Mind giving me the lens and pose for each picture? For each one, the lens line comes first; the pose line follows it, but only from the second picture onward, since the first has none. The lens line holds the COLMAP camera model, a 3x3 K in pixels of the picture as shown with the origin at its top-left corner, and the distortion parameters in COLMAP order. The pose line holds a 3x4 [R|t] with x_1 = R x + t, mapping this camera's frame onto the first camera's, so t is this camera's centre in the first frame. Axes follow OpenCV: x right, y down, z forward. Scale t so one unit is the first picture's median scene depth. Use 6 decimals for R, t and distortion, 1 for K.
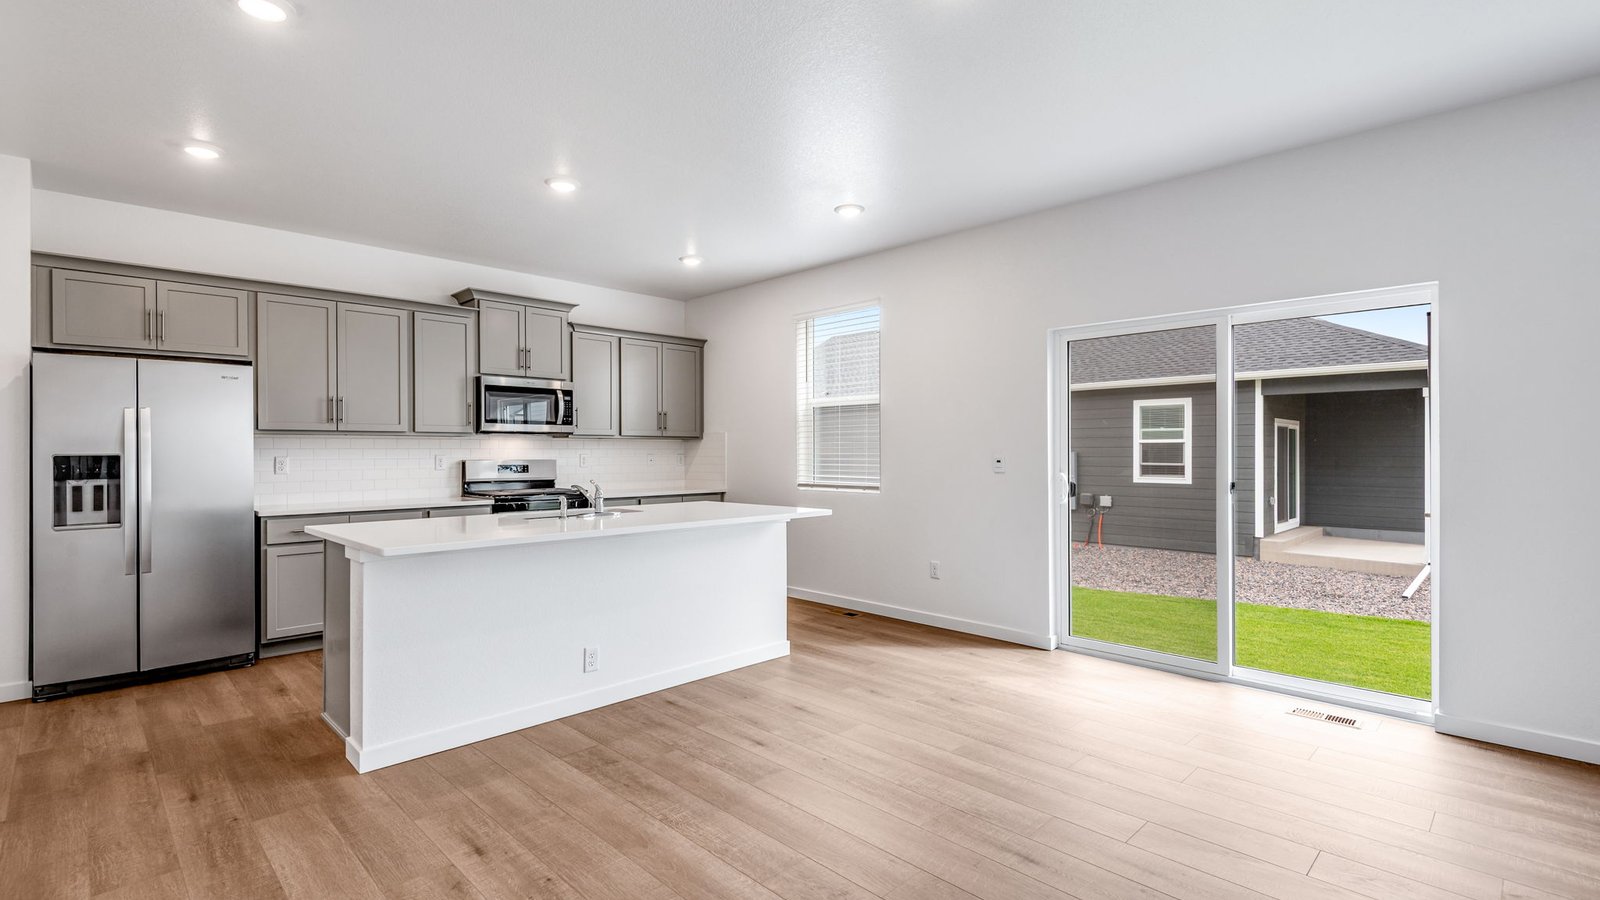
lens RADIAL K [[722.2, 0, 792.5], [0, 722.2, 454.5], [0, 0, 1]] dist [0.013621, -0.005844]
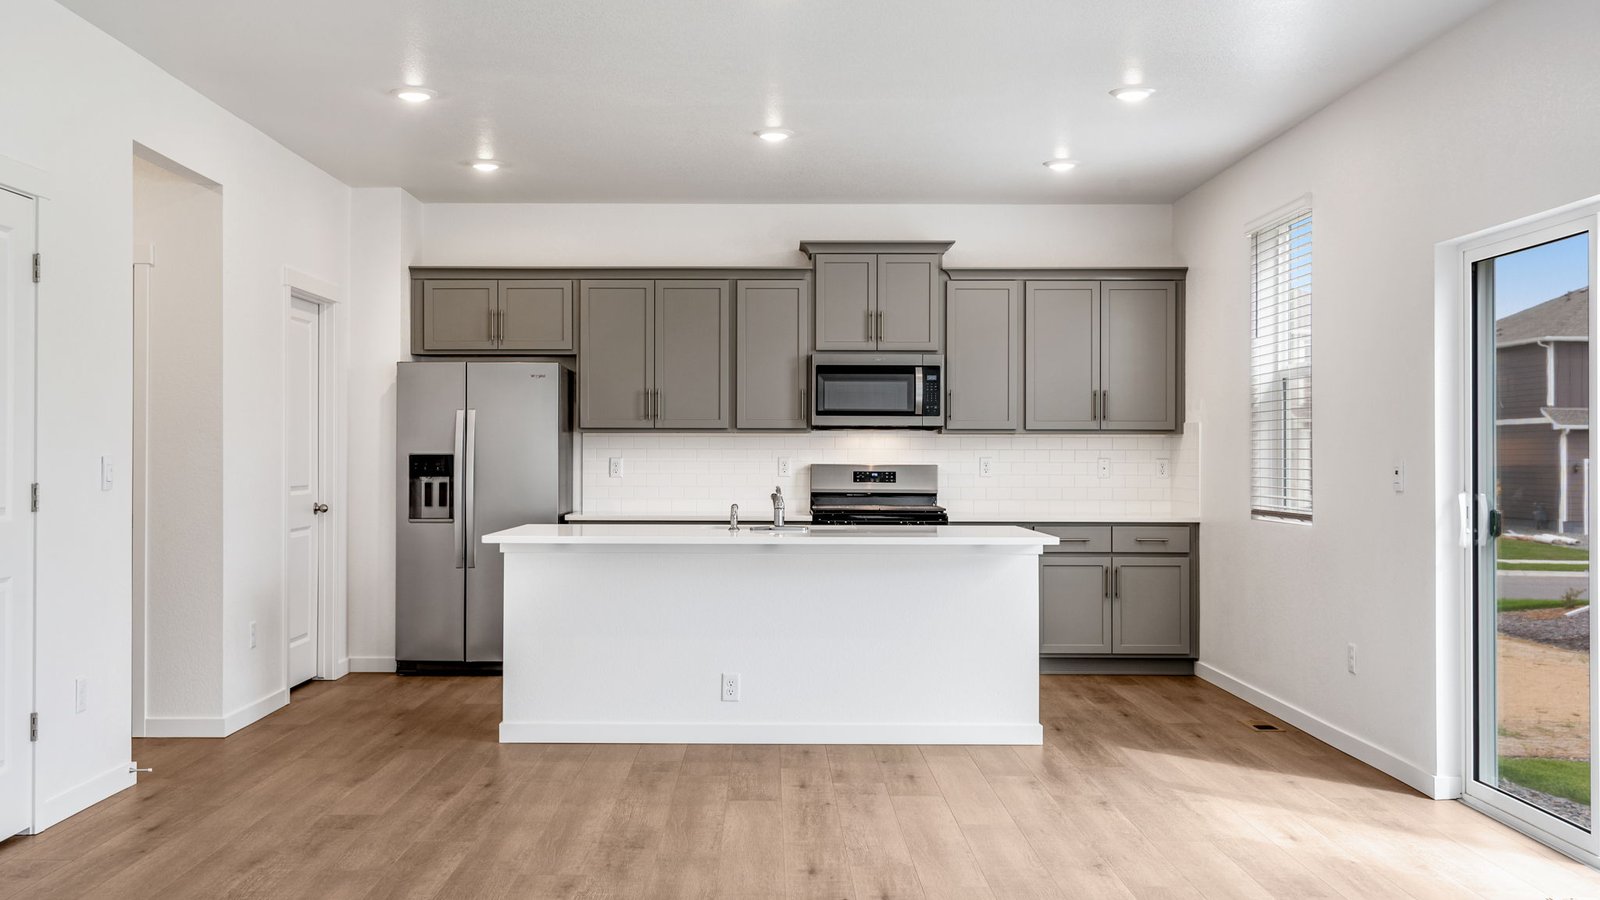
lens RADIAL K [[1558.9, 0, 787.3], [0, 1558.9, 451.9], [0, 0, 1]] dist [0.007170, 0.000000]
pose [[0.725994, 0.003646, -0.687691, 0.860075], [-0.007249, 0.999971, -0.002351, -0.001219], [0.687663, 0.006692, 0.725999, -0.271134]]
